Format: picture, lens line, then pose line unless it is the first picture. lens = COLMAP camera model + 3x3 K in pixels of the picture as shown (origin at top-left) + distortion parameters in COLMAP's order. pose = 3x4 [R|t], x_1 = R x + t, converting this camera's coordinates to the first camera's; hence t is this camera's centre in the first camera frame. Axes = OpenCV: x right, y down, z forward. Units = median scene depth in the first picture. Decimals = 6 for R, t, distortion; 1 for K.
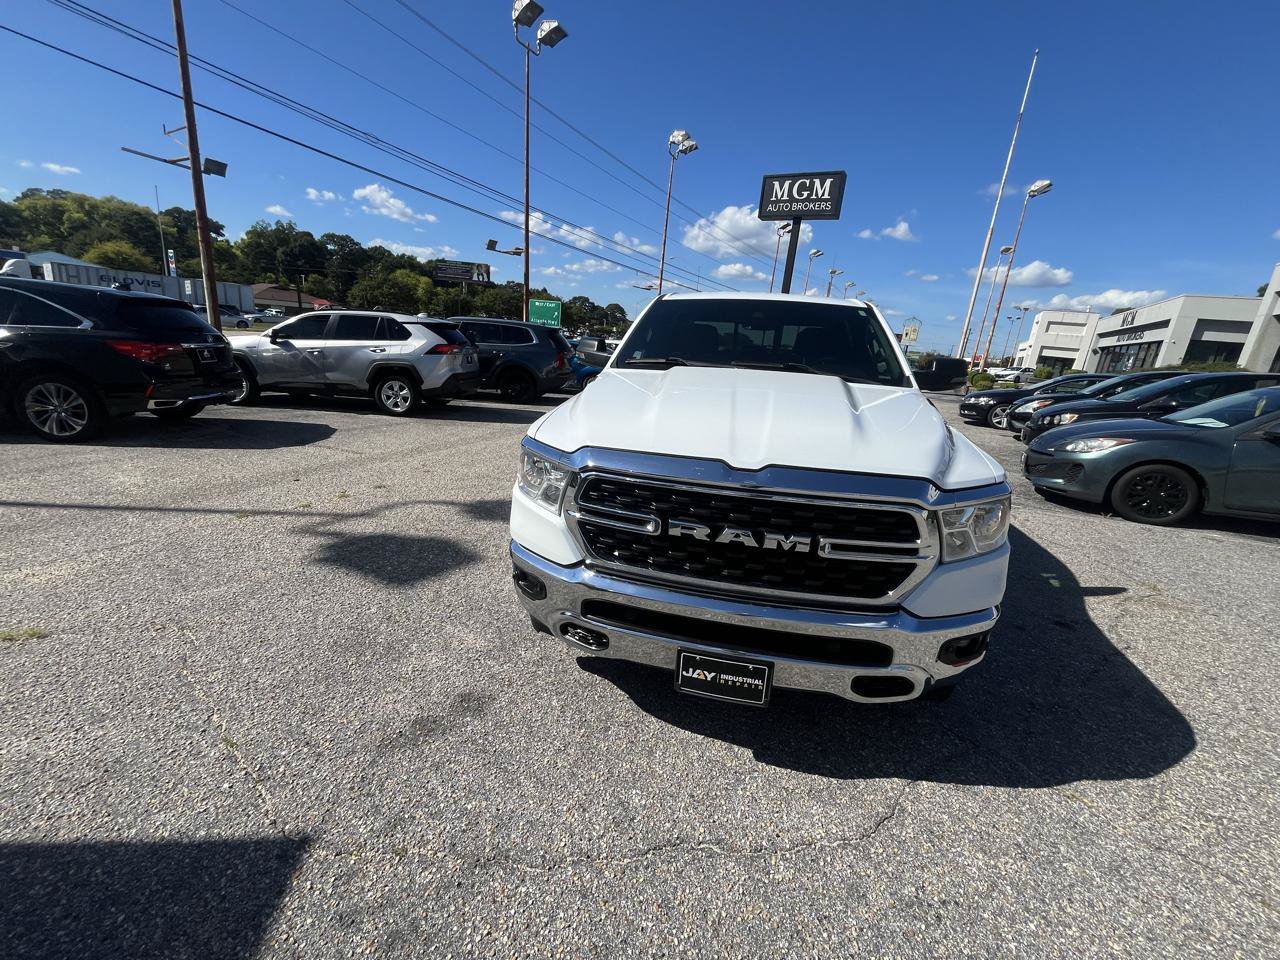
lens RADIAL K [[519.5, 0, 638.0], [0, 519.5, 476.0], [0, 0, 1]] dist [-0.003199, 0.000016]
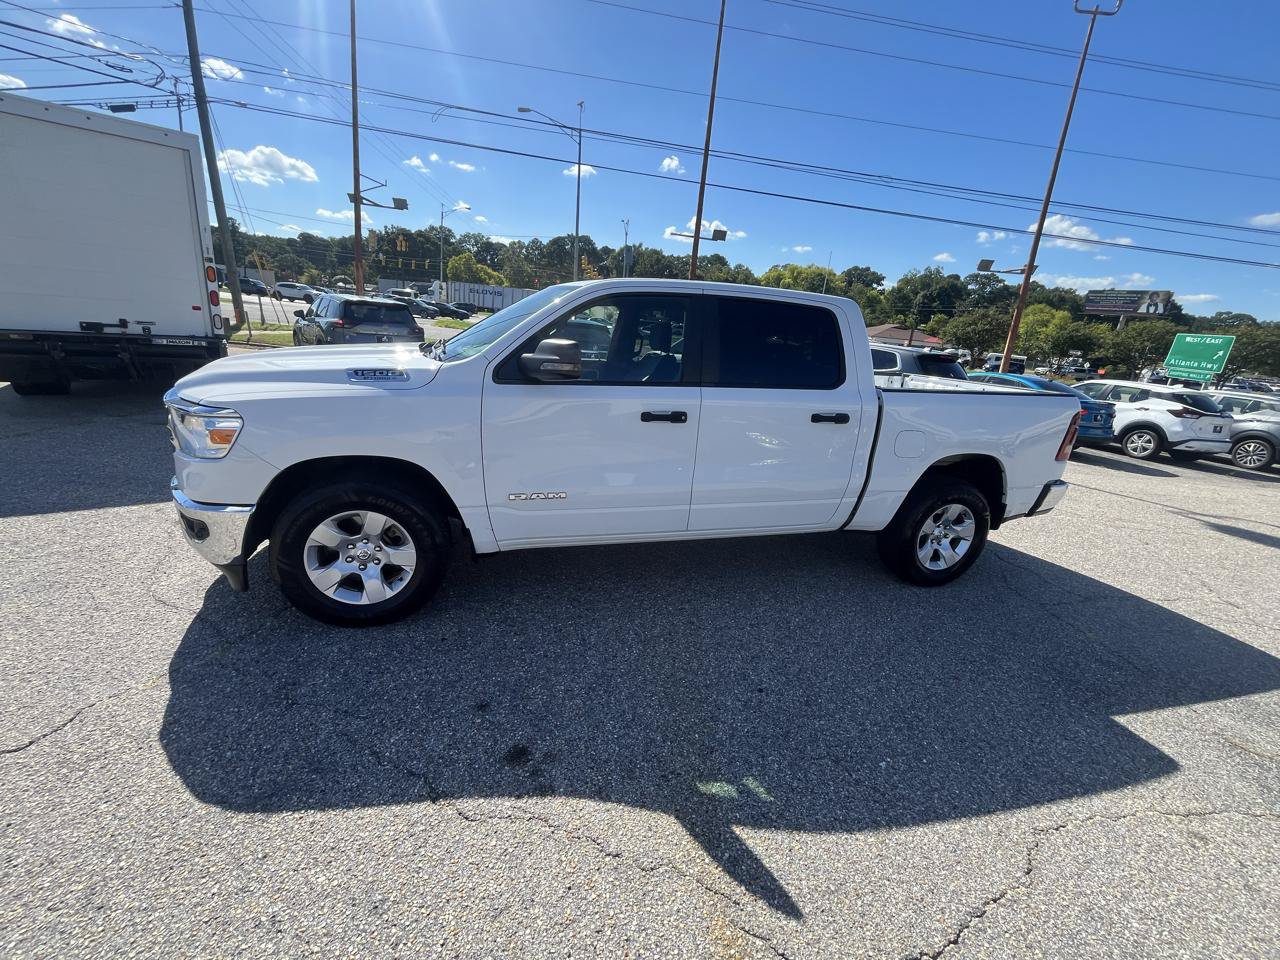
lens RADIAL K [[519.5, 0, 637.3], [0, 519.5, 475.7], [0, 0, 1]] dist [-0.003199, 0.000016]
pose [[0.483151, 0.217379, -0.848122, 0.174922], [-0.276844, 0.956918, 0.087553, -0.017063], [0.830615, 0.192496, 0.522516, 0.094111]]
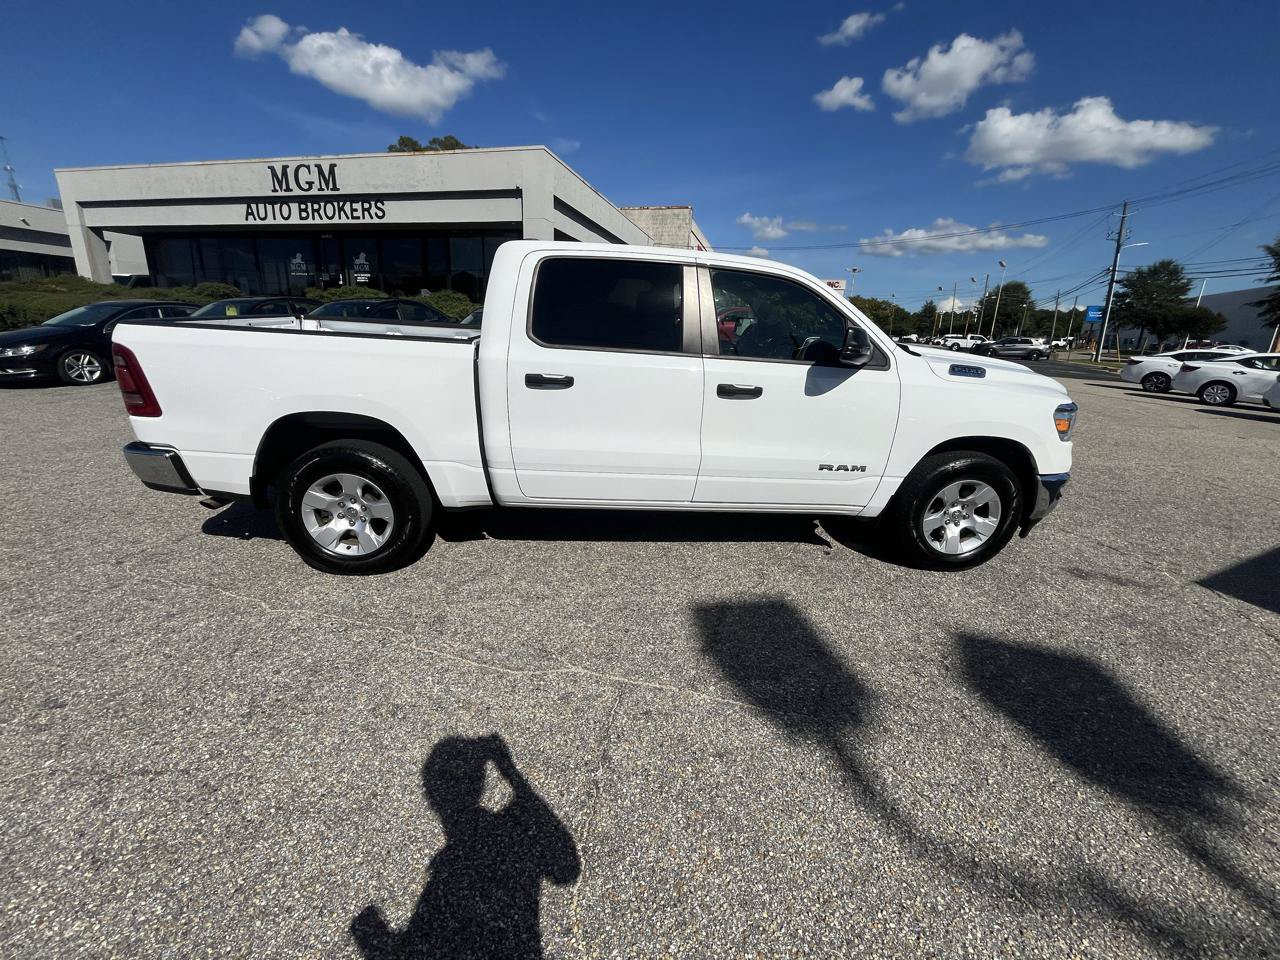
lens RADIAL K [[519.5, 0, 639.1], [0, 519.5, 474.0], [0, 0, 1]] dist [-0.003199, 0.000016]
pose [[-0.284175, -0.355486, 0.890435, -0.112462], [0.192064, 0.888792, 0.416126, -0.067556], [-0.939338, 0.289273, -0.184296, 0.224005]]
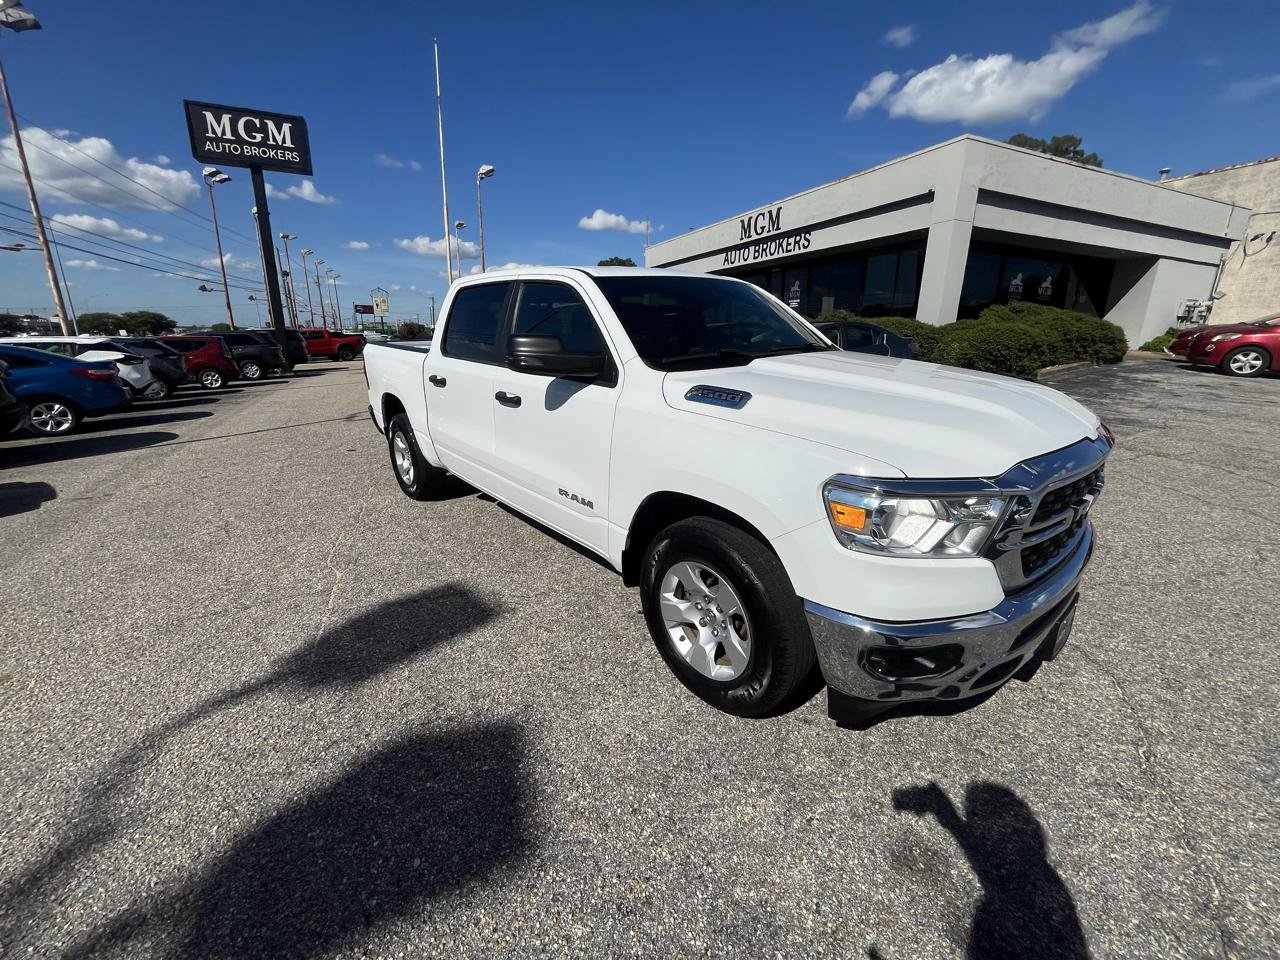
lens RADIAL K [[519.5, 0, 637.7], [0, 519.5, 477.1], [0, 0, 1]] dist [-0.003199, 0.000016]
pose [[0.594965, -0.288715, 0.750107, -0.085078], [0.248392, 0.953620, 0.170029, -0.025455], [-0.764407, 0.085159, 0.639085, 0.072366]]
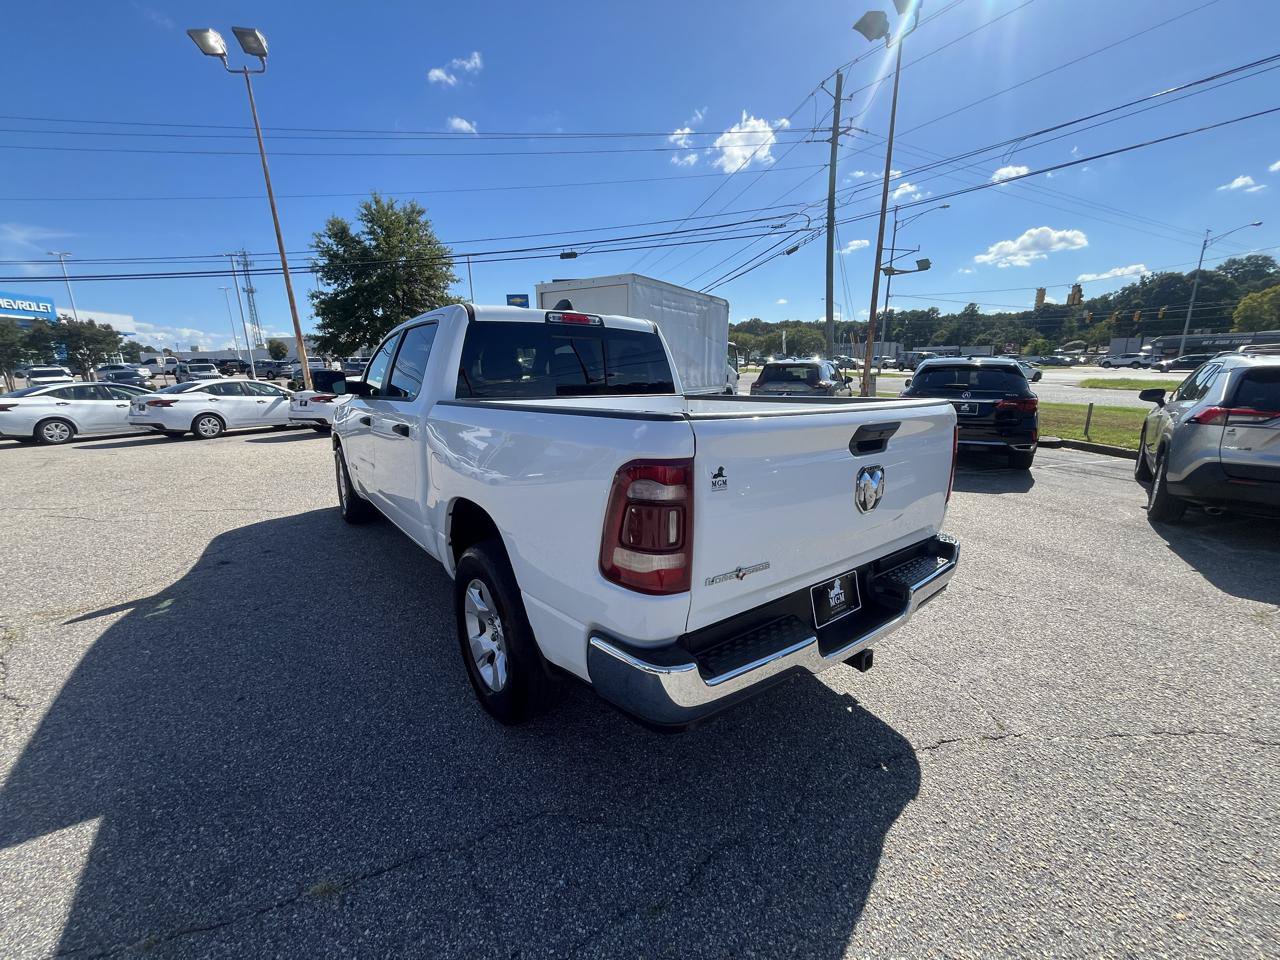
lens RADIAL K [[519.5, 0, 637.1], [0, 519.5, 473.3], [0, 0, 1]] dist [-0.003199, 0.000016]
pose [[-0.645582, 0.086494, -0.758777, 0.145796], [-0.234845, 0.922936, 0.305018, -0.074737], [0.726686, 0.375109, -0.575518, 0.316569]]
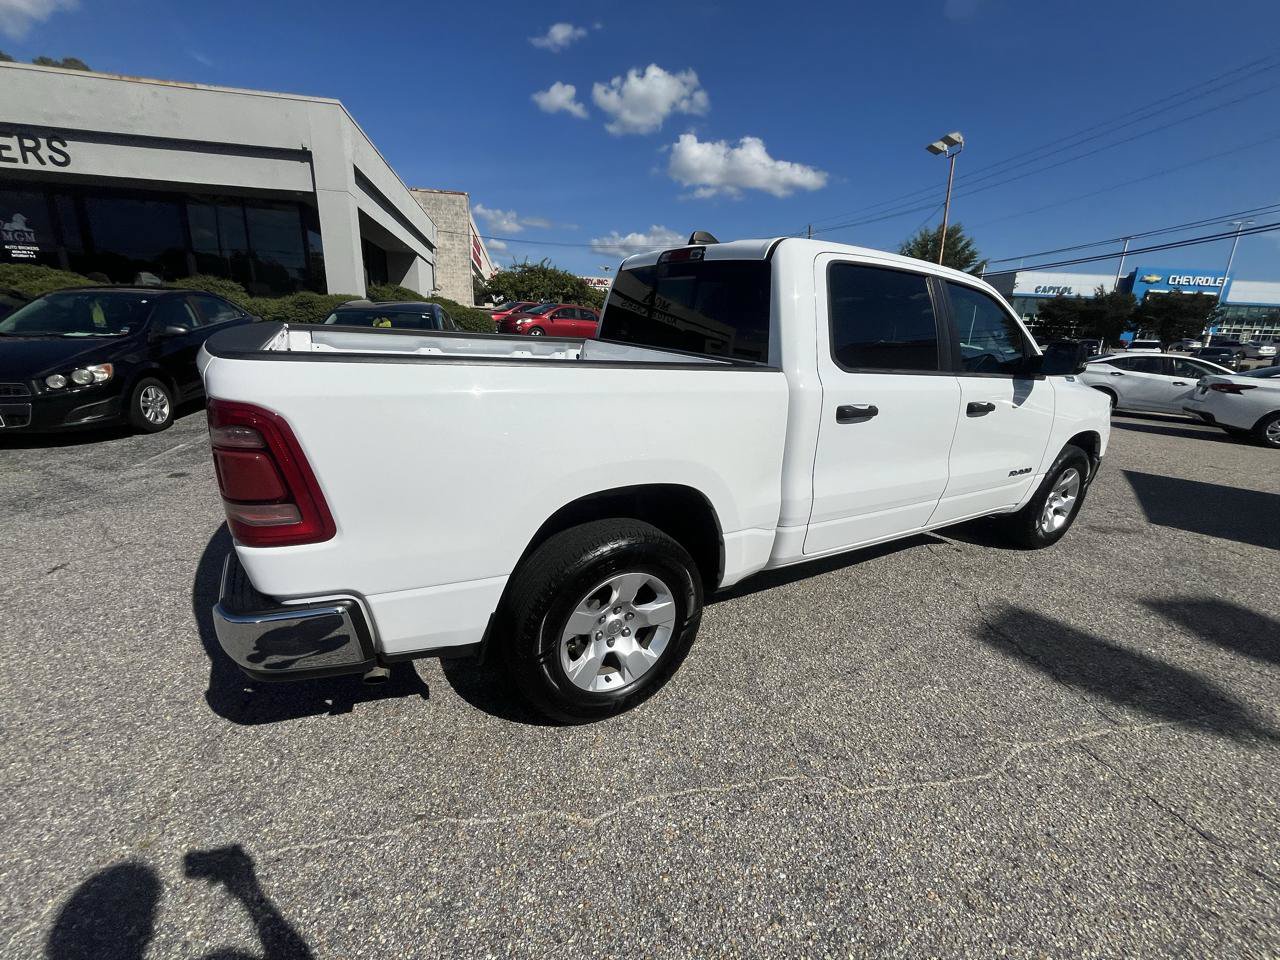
lens RADIAL K [[519.5, 0, 638.9], [0, 519.5, 472.0], [0, 0, 1]] dist [-0.003199, 0.000016]
pose [[-0.677056, -0.300245, 0.671899, -0.036008], [0.099706, 0.867150, 0.487965, -0.082941], [-0.729146, 0.397372, -0.557172, 0.303012]]
